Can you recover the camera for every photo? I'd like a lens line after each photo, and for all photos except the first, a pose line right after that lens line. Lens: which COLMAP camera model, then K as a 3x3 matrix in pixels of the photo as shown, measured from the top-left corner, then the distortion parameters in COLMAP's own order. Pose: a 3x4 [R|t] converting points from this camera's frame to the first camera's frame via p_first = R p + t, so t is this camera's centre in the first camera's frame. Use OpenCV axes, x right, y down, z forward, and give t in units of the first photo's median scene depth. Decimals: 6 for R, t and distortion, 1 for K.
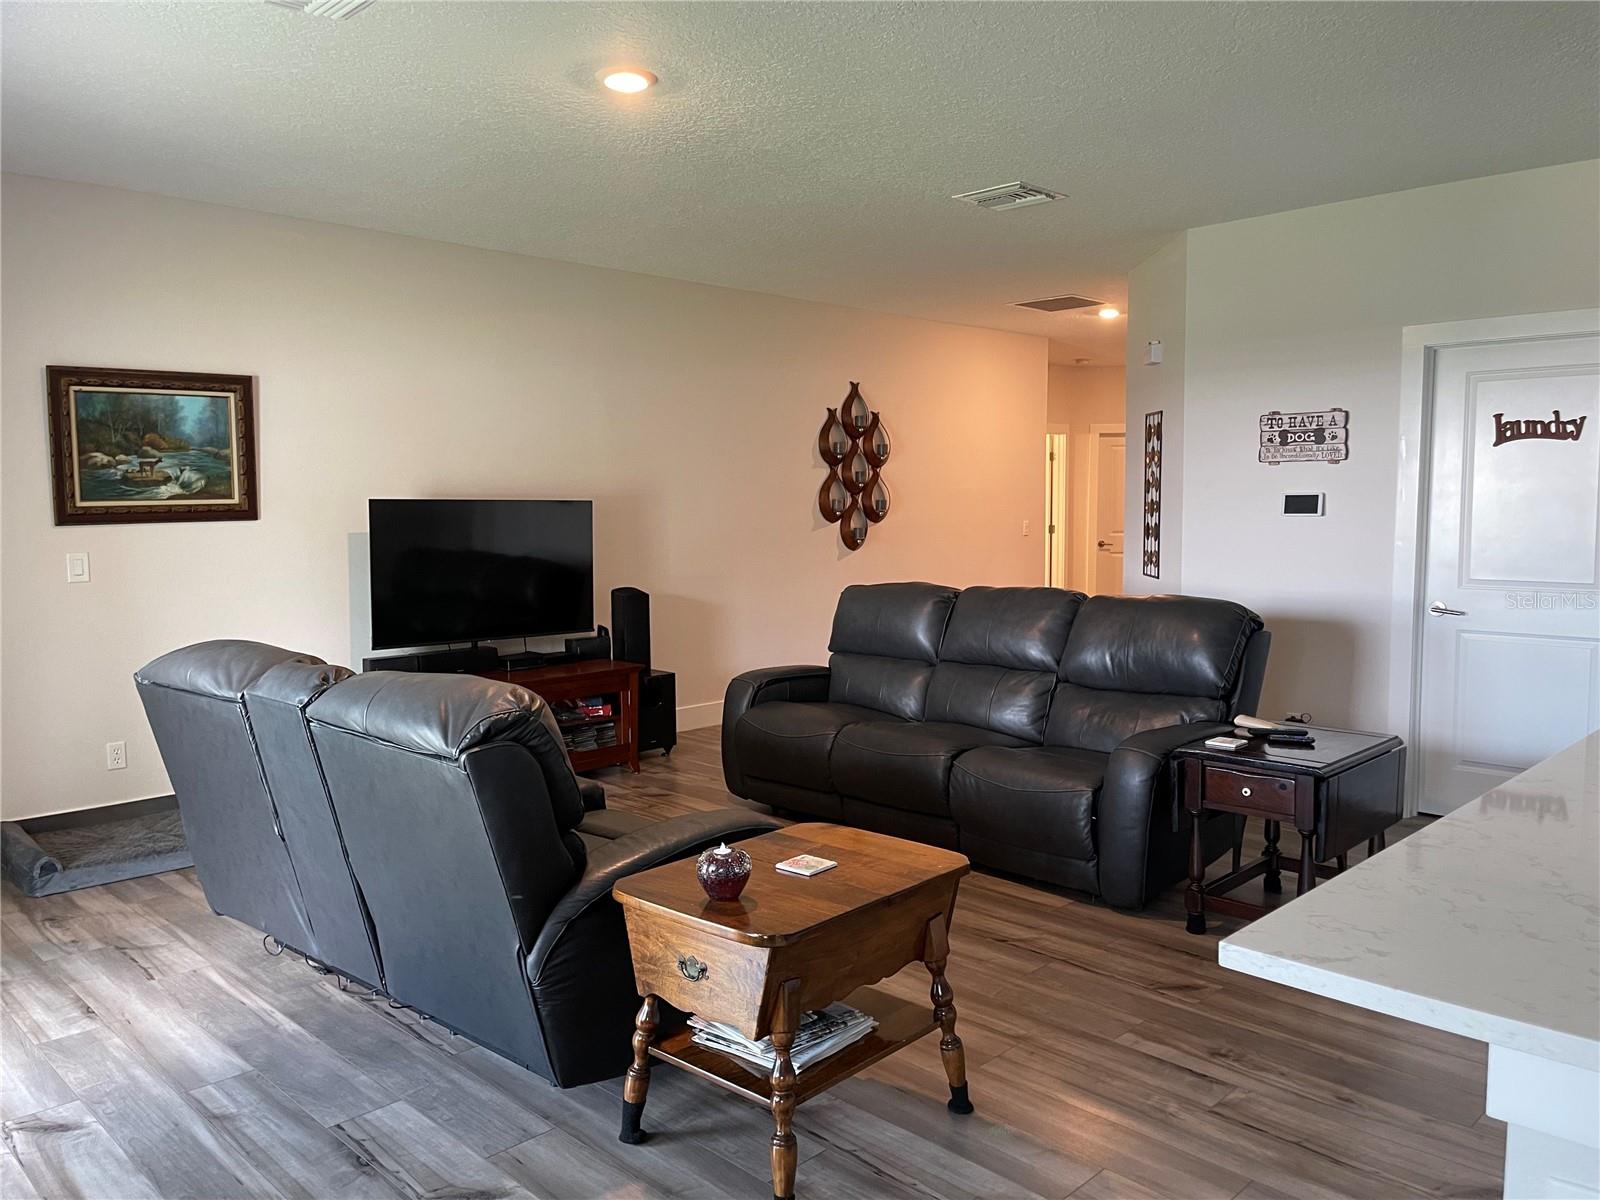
lens RADIAL K [[1218.3, 0, 794.3], [0, 1218.3, 602.2], [0, 0, 1]] dist [0.068696, -0.097938]
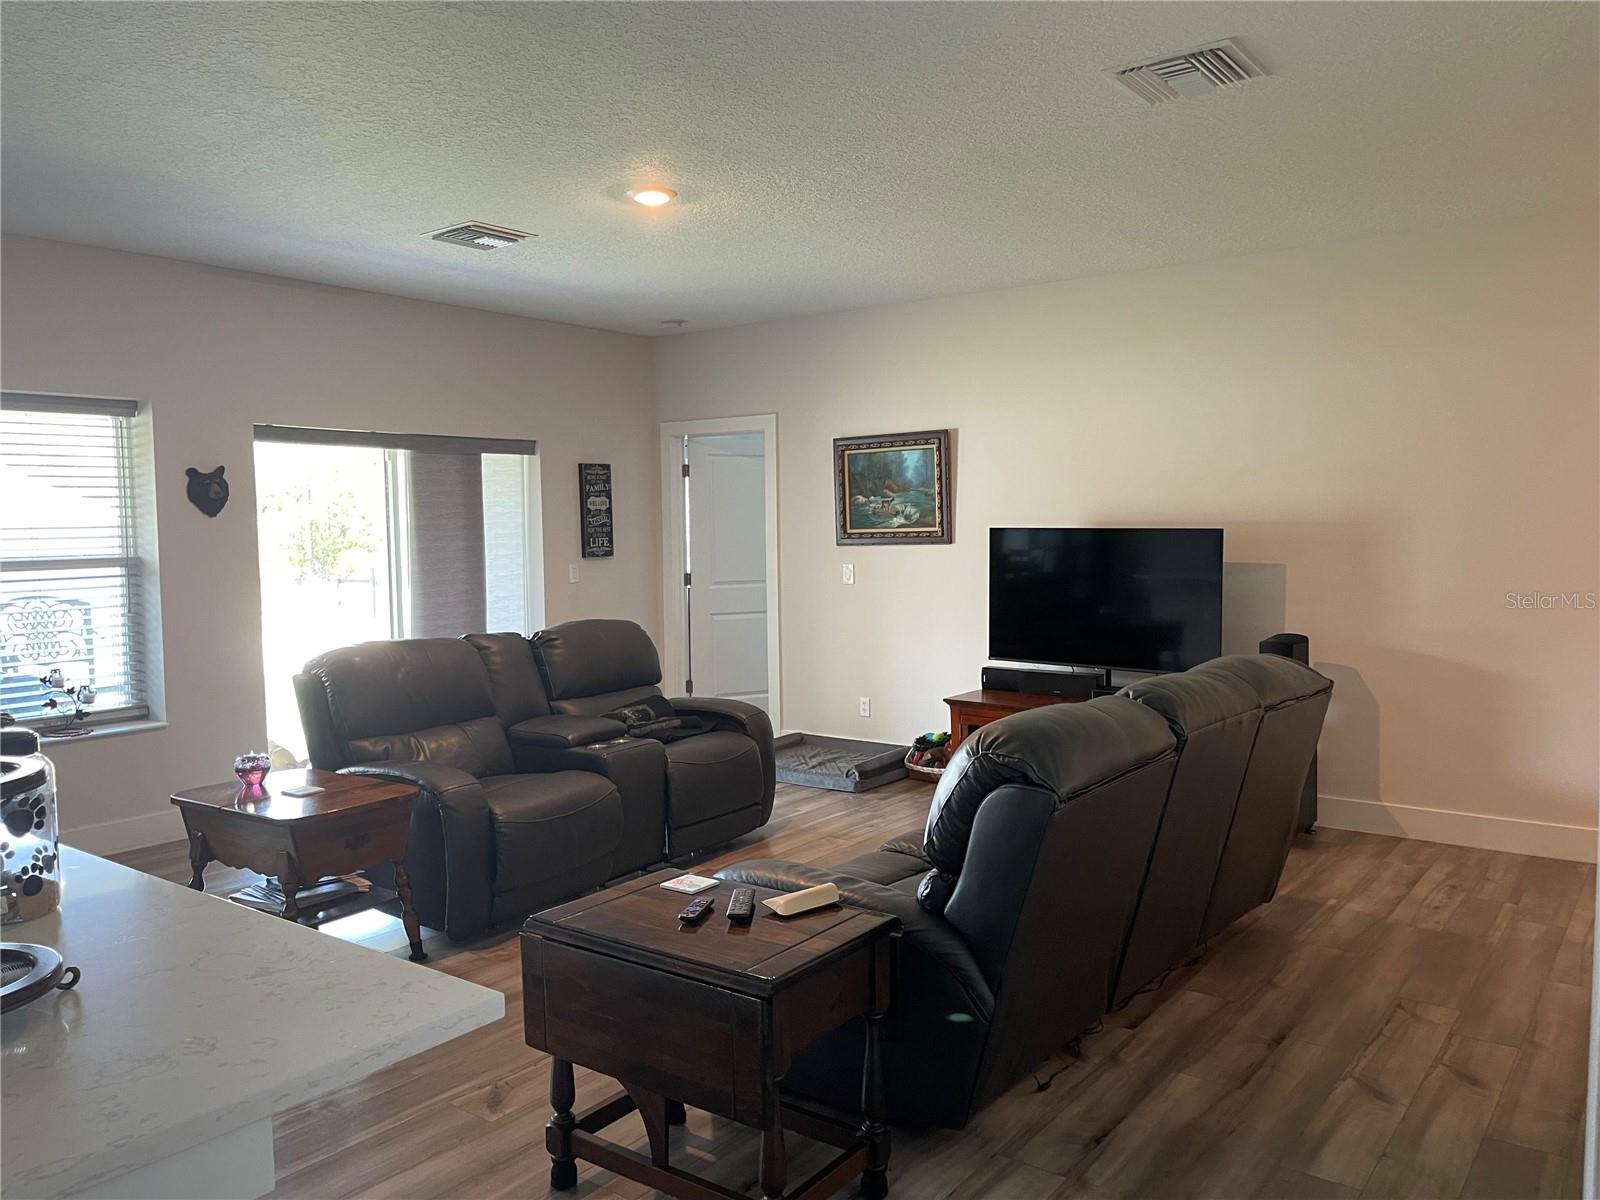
lens RADIAL K [[1218.3, 0, 790.8], [0, 1218.3, 631.1], [0, 0, 1]] dist [0.068696, -0.097938]
pose [[0.149309, 0.095872, -0.984132, 0.810420], [-0.071504, 0.993729, 0.085958, -0.077232], [0.986202, 0.057535, 0.155228, 0.679894]]
